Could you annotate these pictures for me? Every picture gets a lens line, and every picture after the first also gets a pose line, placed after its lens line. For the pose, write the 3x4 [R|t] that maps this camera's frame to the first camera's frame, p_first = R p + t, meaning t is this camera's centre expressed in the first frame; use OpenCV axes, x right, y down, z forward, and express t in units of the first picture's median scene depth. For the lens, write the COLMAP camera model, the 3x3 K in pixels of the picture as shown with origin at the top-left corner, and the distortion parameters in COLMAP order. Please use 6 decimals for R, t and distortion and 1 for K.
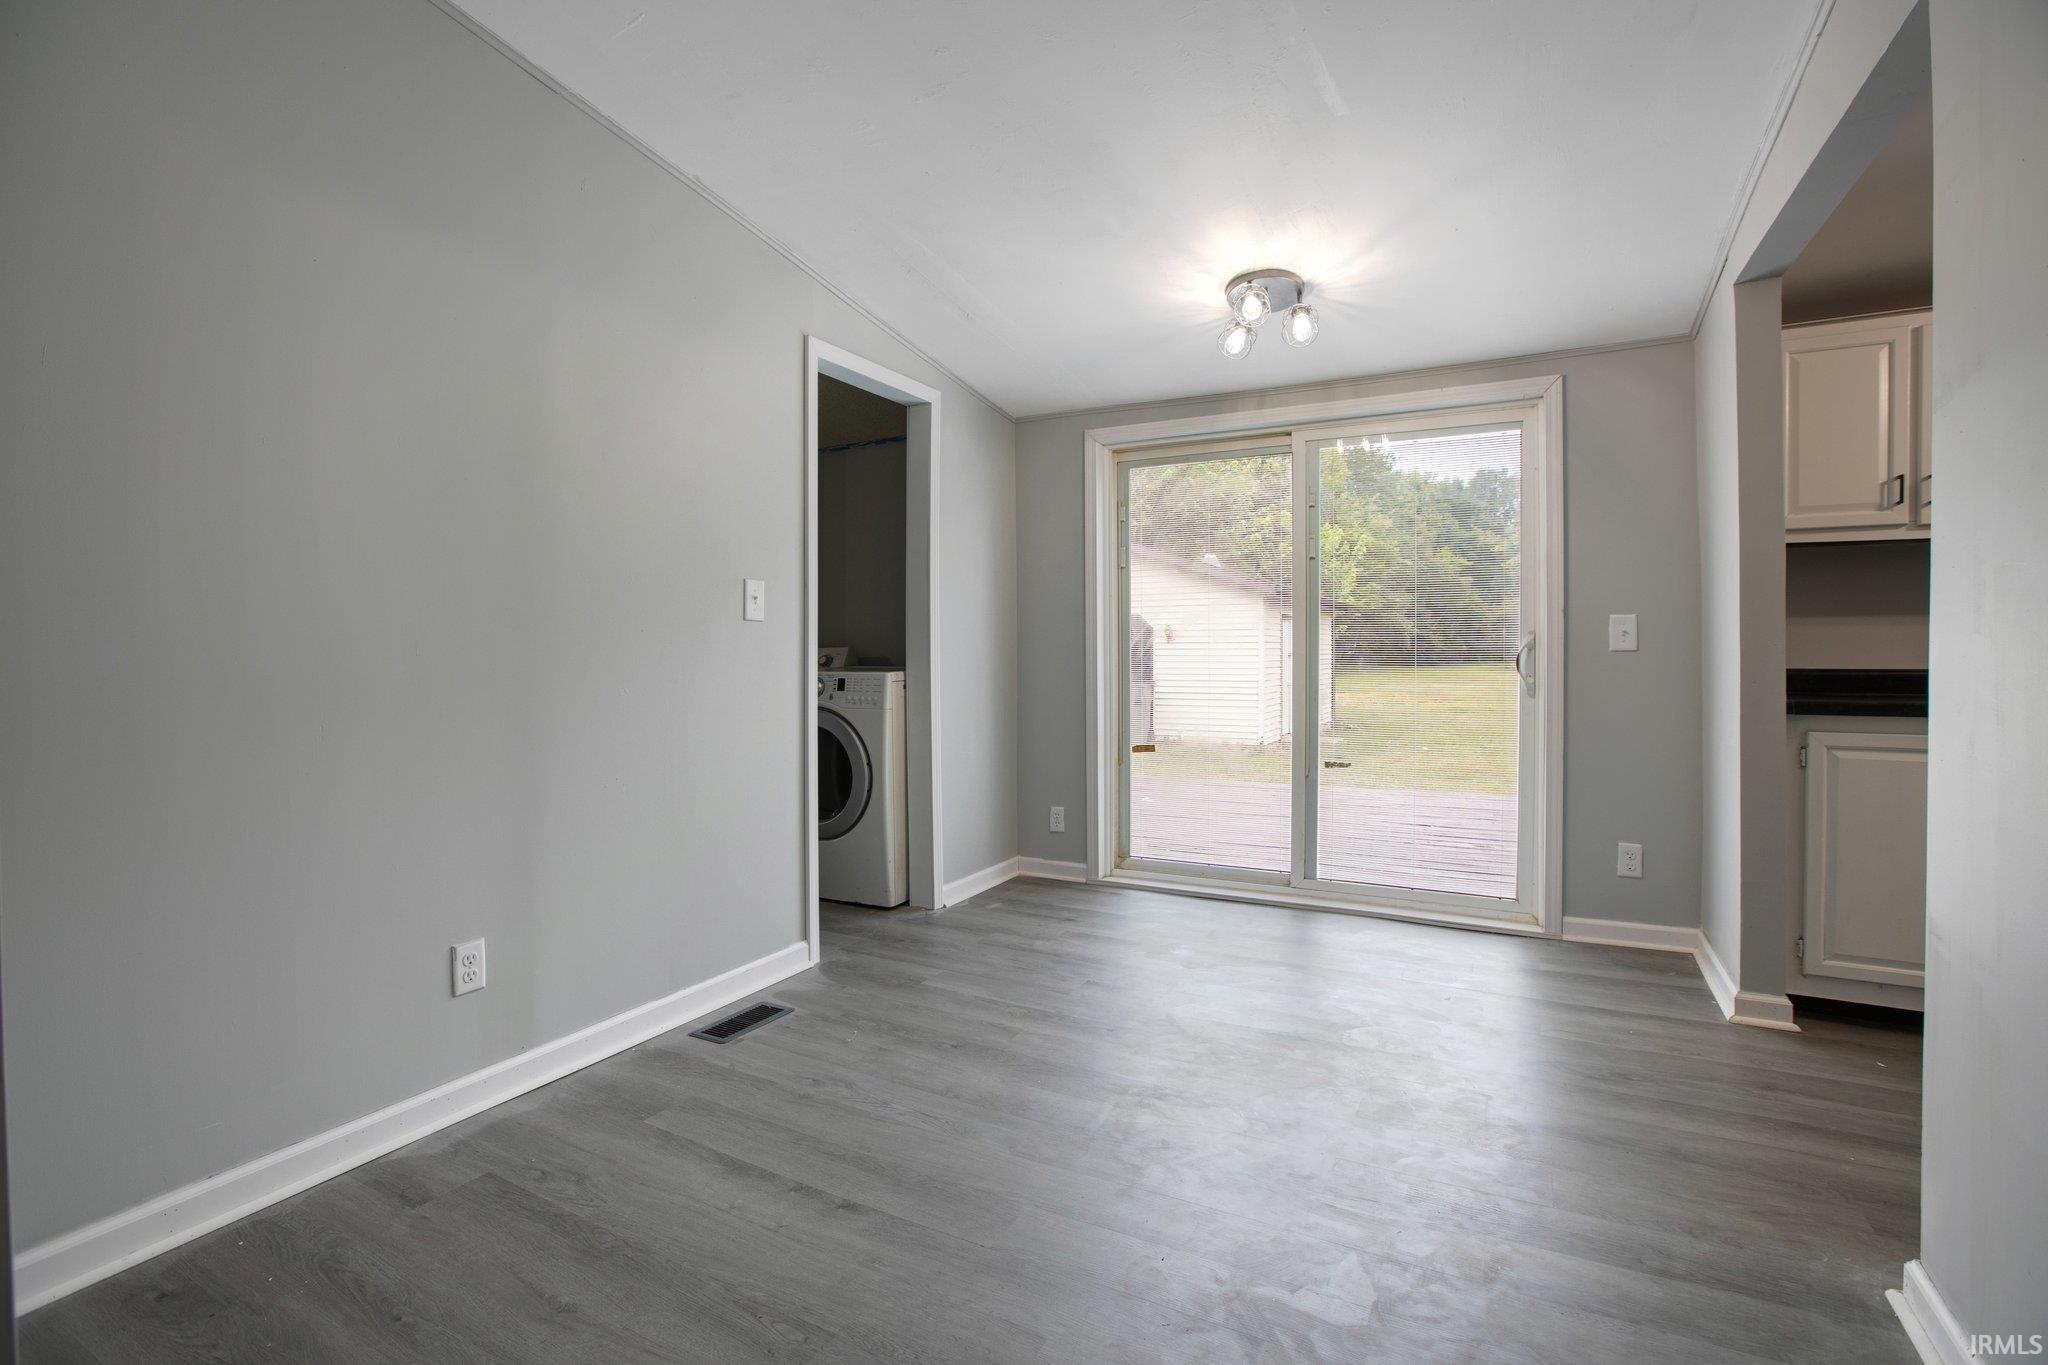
lens RADIAL K [[934.3, 0, 1032.7], [0, 934.3, 674.9], [0, 0, 1]] dist [-0.043765, 0.008873]
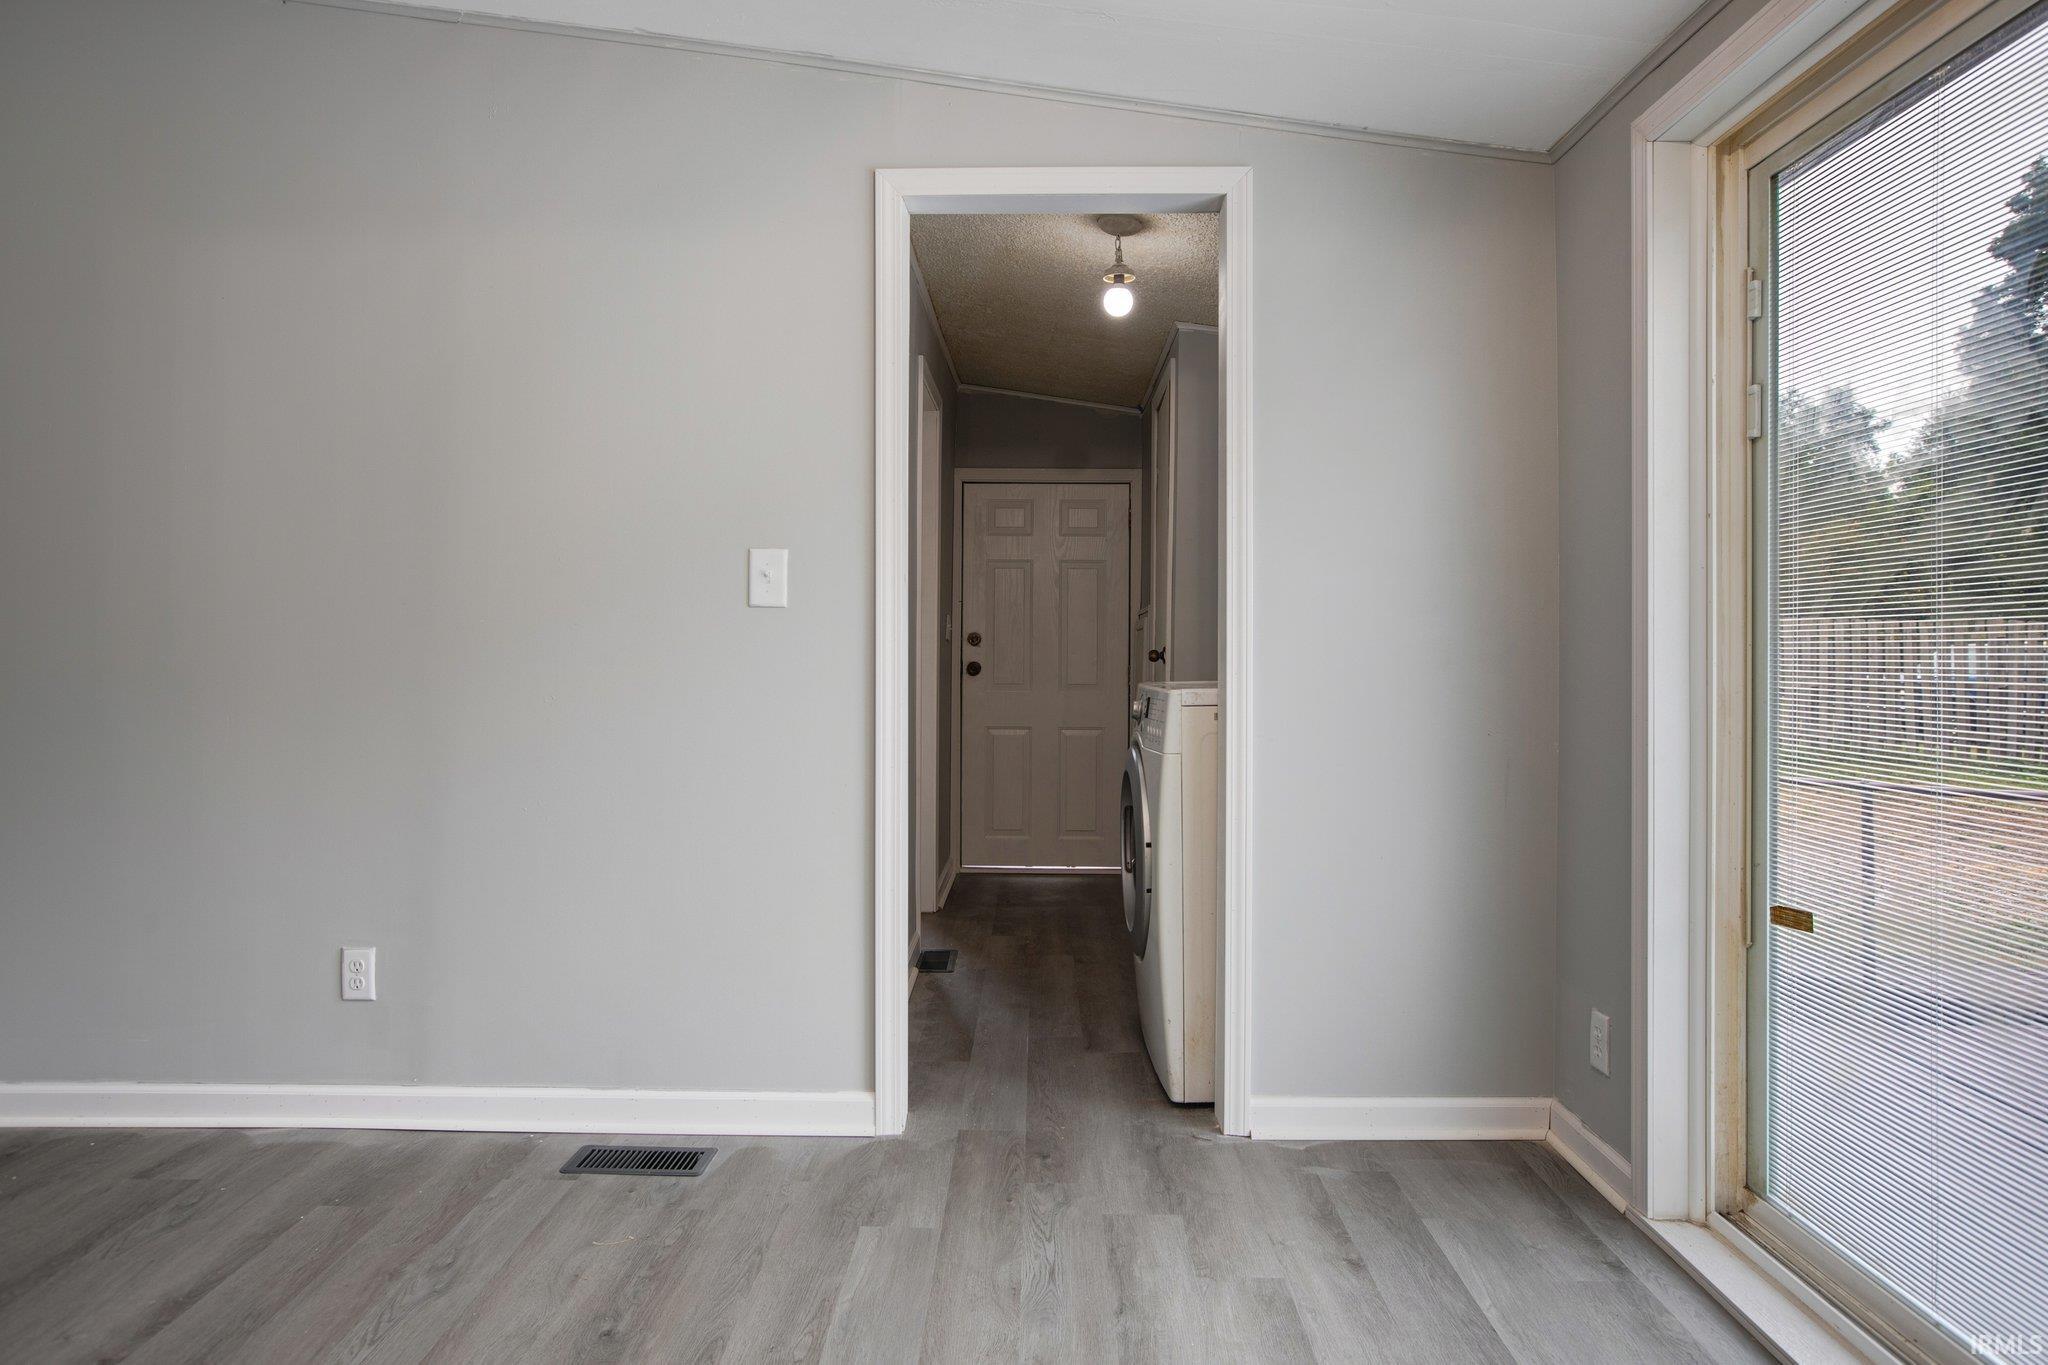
lens RADIAL K [[1200.0, 0, 1021.8], [0, 1200.0, 649.0], [0, 0, 1]] dist [-0.014991, 0.008542]
pose [[0.451667, 0.007259, -0.892157, 0.658799], [-0.026917, 0.999623, -0.005494, -0.029026], [0.891780, 0.026495, 0.451692, 0.836071]]
